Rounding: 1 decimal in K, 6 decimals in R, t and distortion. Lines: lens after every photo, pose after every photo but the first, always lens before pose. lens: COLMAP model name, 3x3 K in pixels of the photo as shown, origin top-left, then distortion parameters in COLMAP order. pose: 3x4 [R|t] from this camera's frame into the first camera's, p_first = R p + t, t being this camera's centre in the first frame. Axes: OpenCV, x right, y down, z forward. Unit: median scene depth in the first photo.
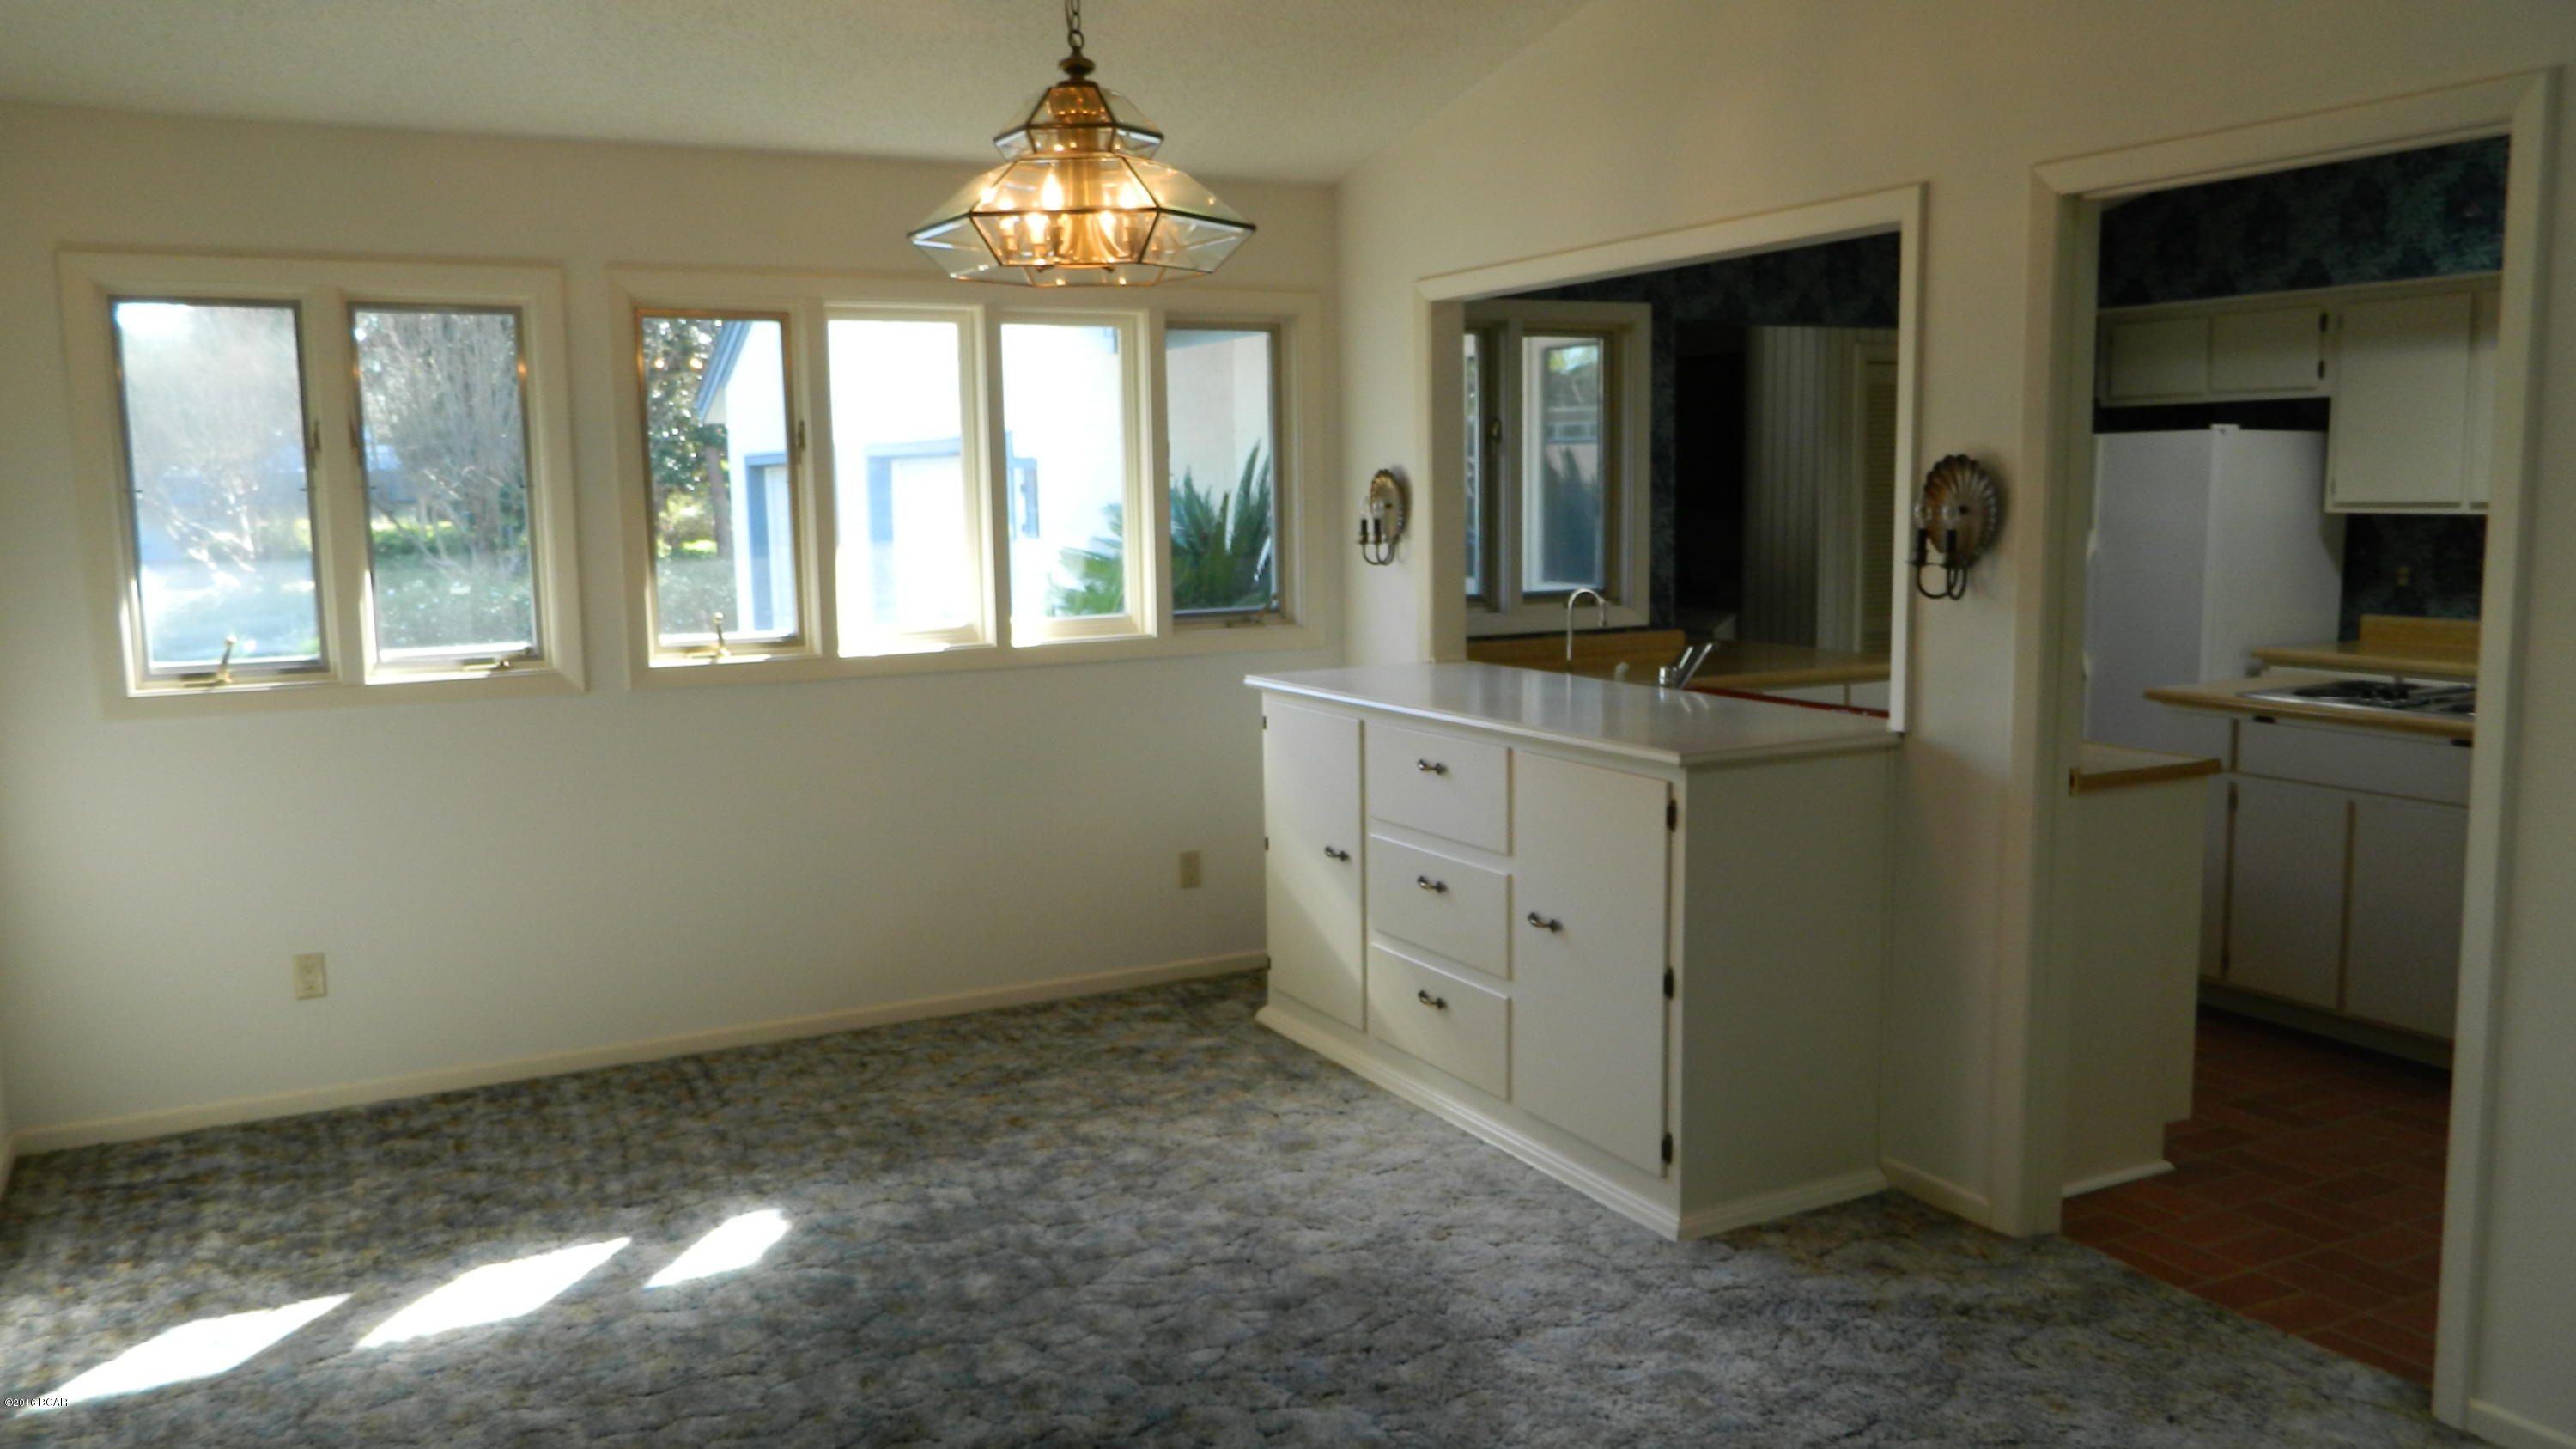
lens RADIAL K [[1903.3, 0, 1289.2], [0, 1903.3, 722.2], [0, 0, 1]] dist [-0.005882, 0.003081]
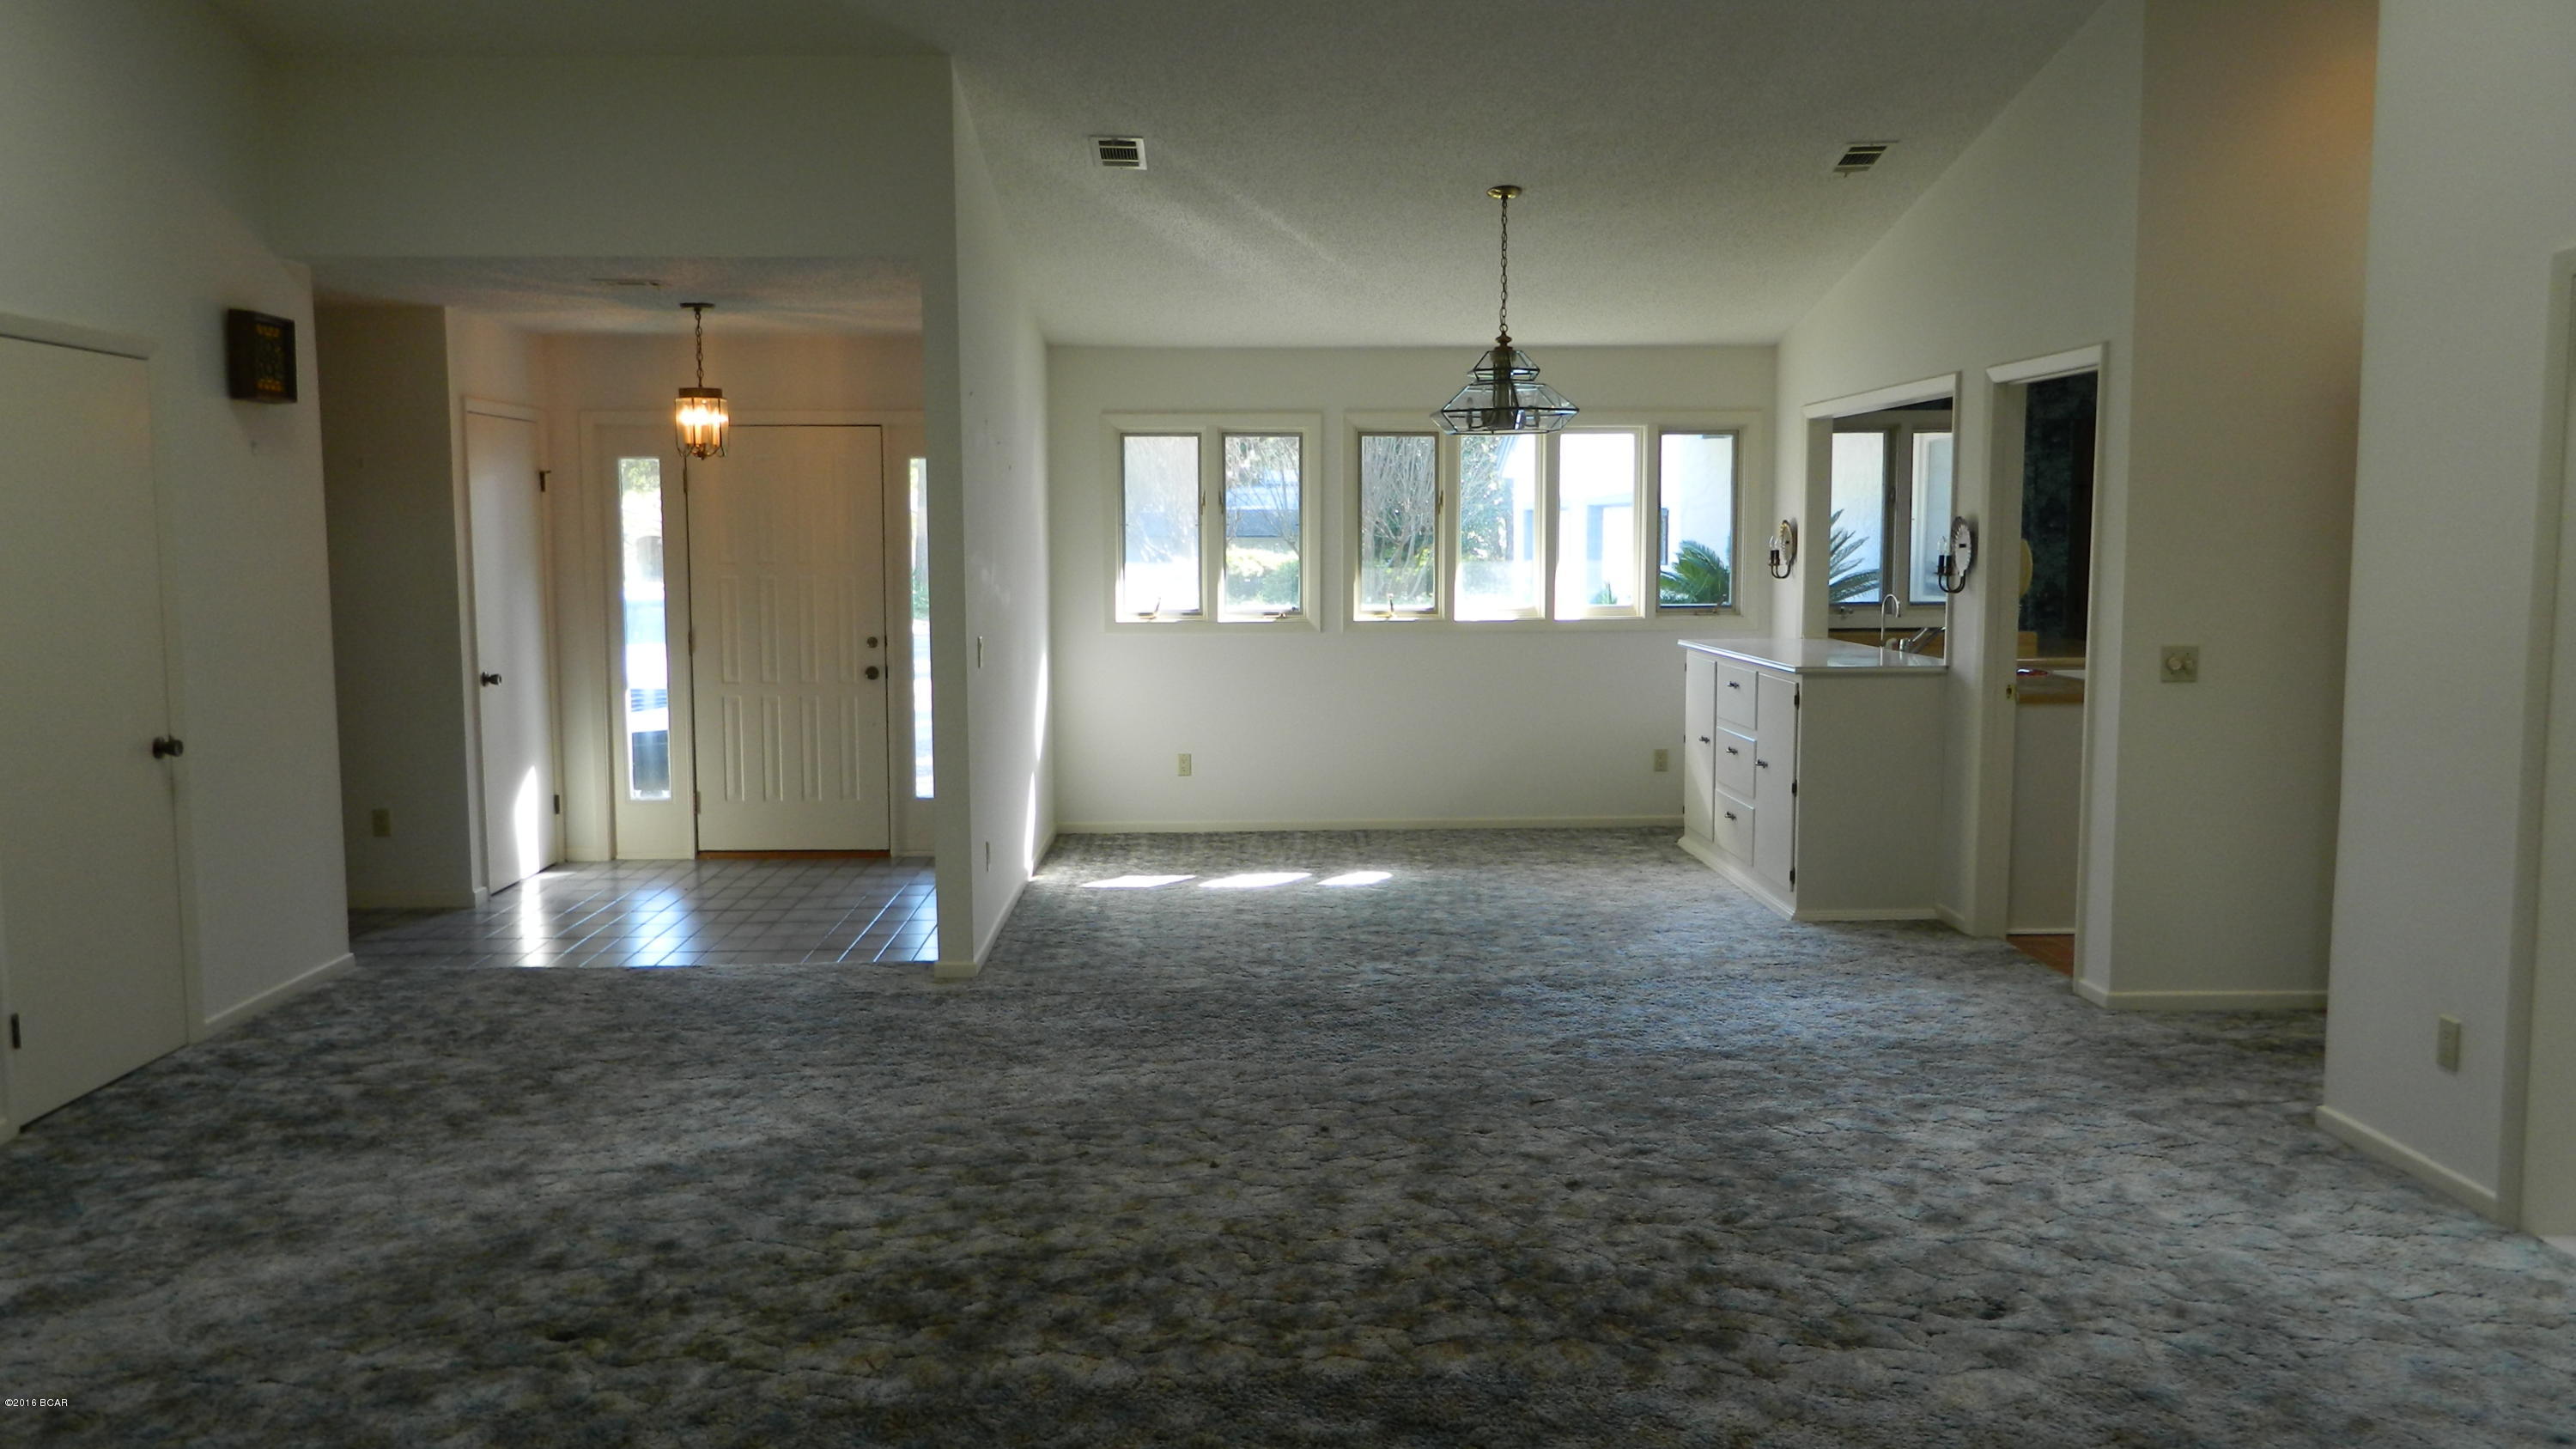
lens RADIAL K [[1903.3, 0, 1294.3], [0, 1903.3, 714.5], [0, 0, 1]] dist [-0.005882, 0.003081]
pose [[0.899703, 0.054007, -0.433149, 0.434952], [-0.064890, 0.997839, -0.010368, 0.087794], [0.431652, 0.037435, 0.901263, -0.727765]]
